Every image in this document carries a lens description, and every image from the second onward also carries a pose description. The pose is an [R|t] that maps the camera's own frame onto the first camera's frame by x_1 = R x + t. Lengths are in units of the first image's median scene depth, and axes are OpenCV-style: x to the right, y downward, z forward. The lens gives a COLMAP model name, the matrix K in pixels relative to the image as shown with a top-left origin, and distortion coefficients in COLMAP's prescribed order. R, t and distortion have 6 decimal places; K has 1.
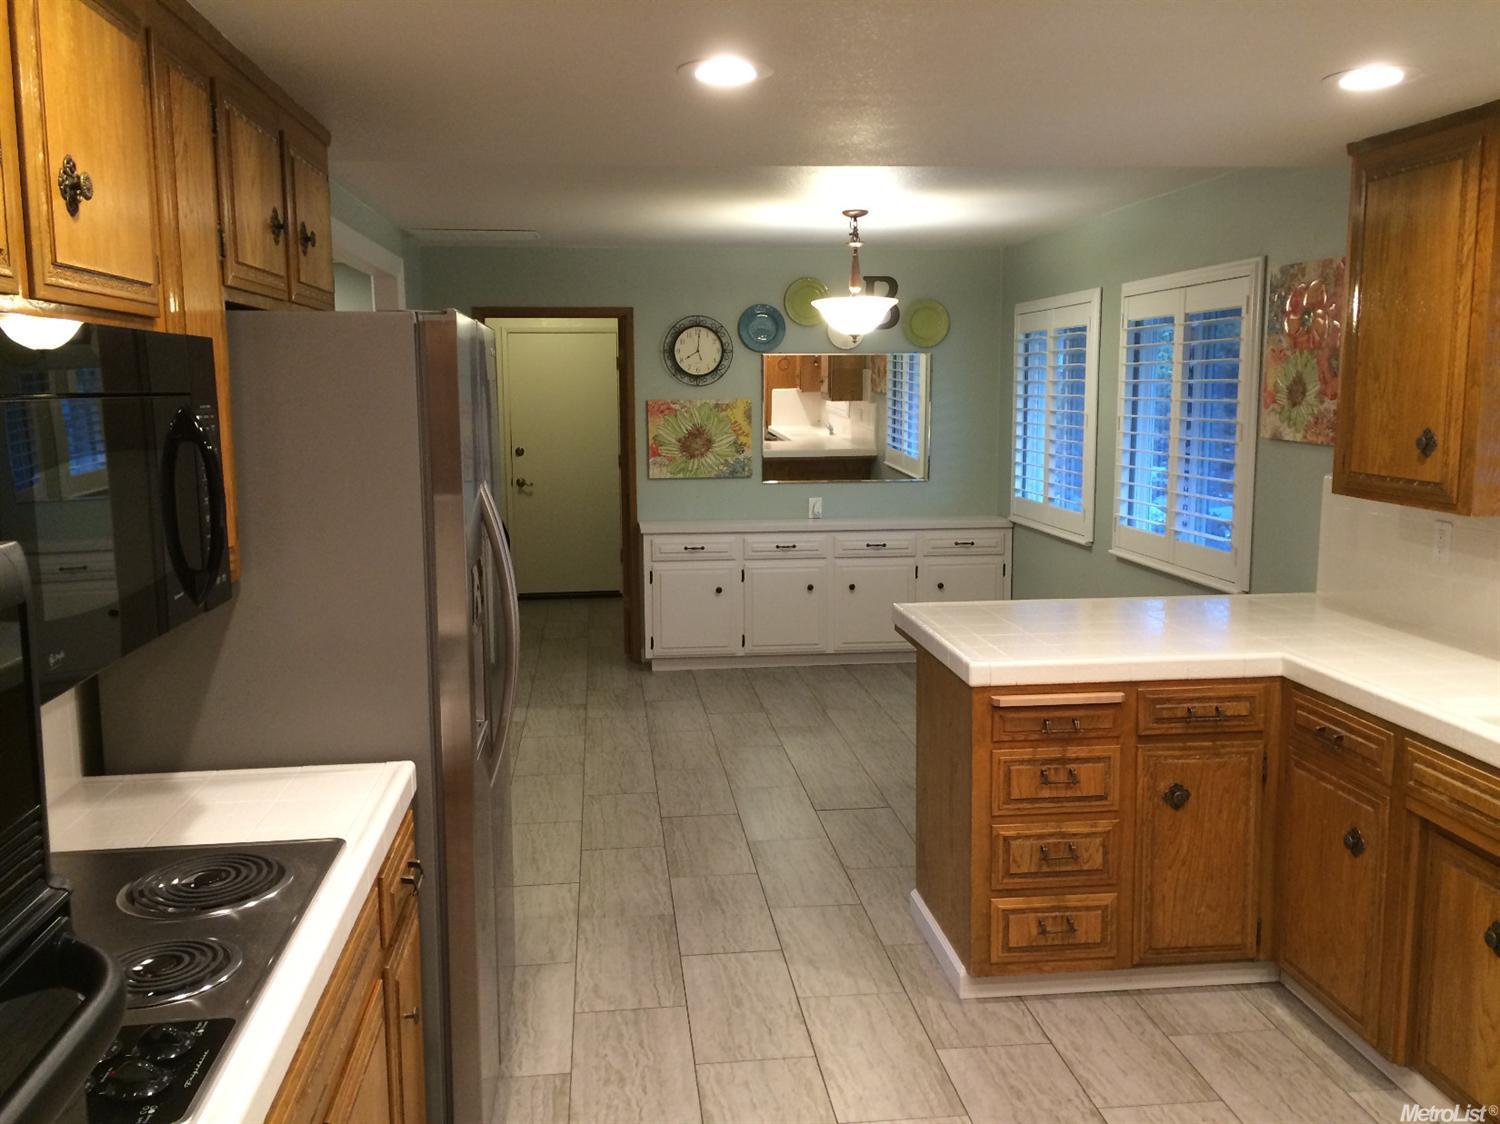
lens RADIAL K [[1293.2, 0, 750.0], [0, 1293.2, 562.0], [0, 0, 1]] dist [0.076669, -0.011949]
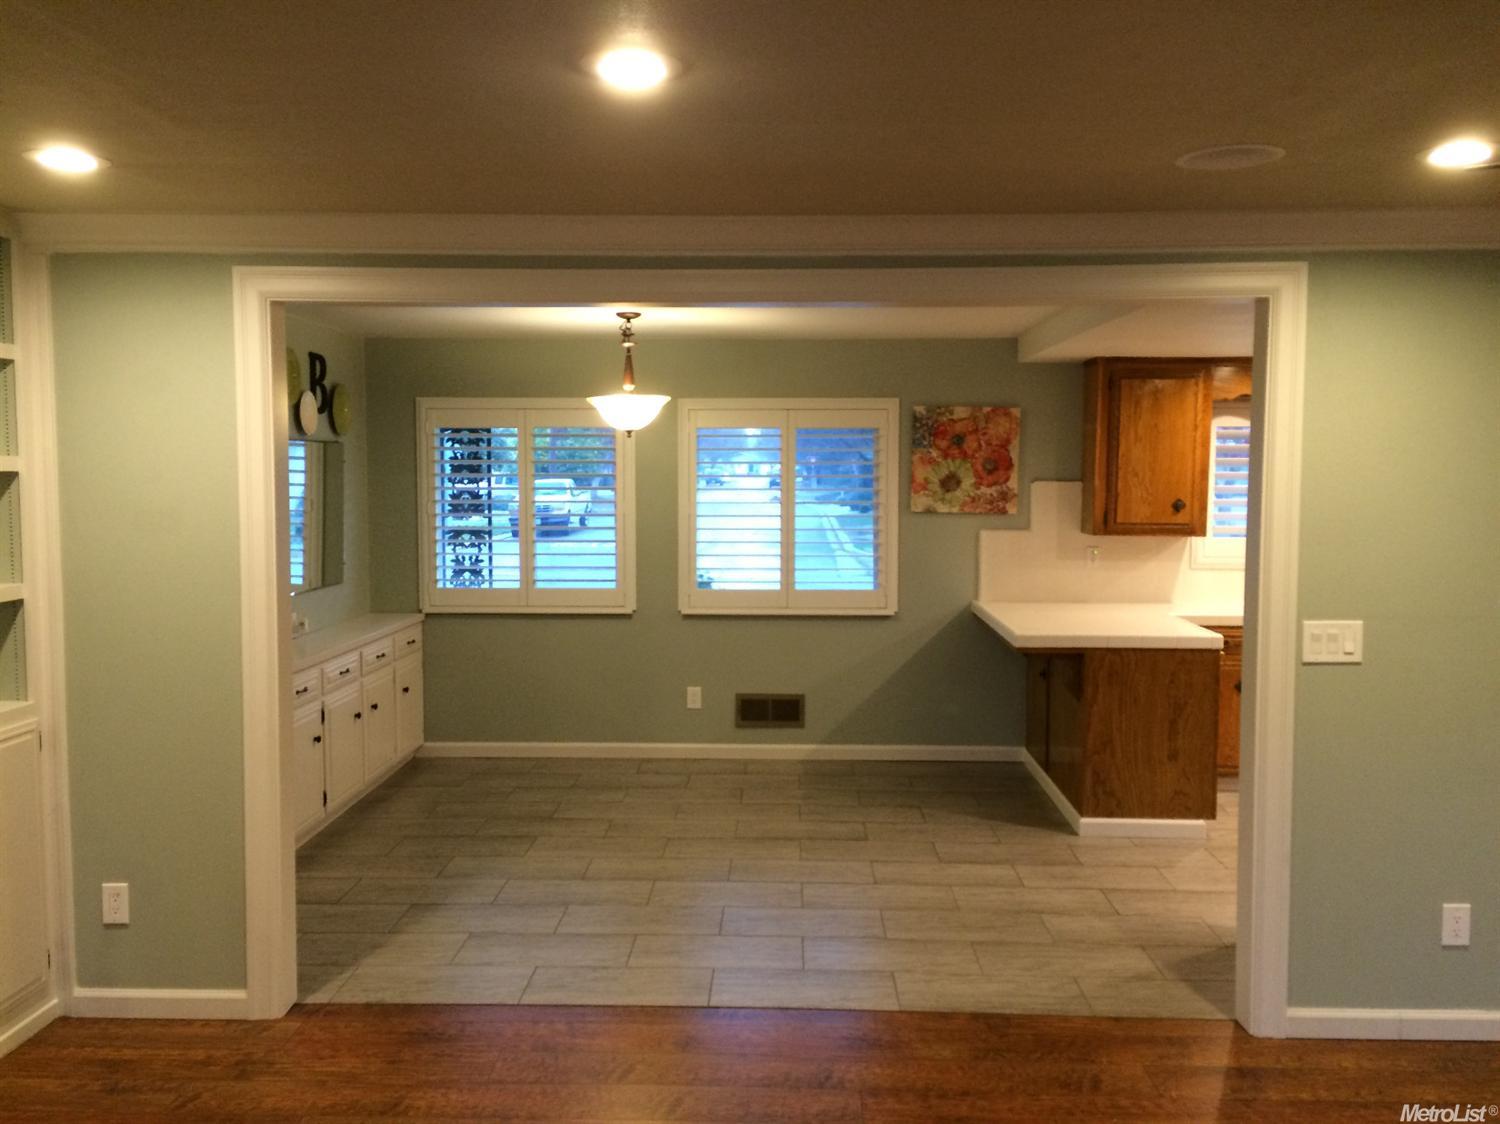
lens RADIAL K [[1293.2, 0, 750.0], [0, 1293.2, 562.0], [0, 0, 1]] dist [0.076669, -0.011949]
pose [[0.142689, -0.064636, 0.987655, -1.261834], [0.134506, 0.989875, 0.045349, -0.141150], [-0.980586, 0.126375, 0.149938, 1.028354]]
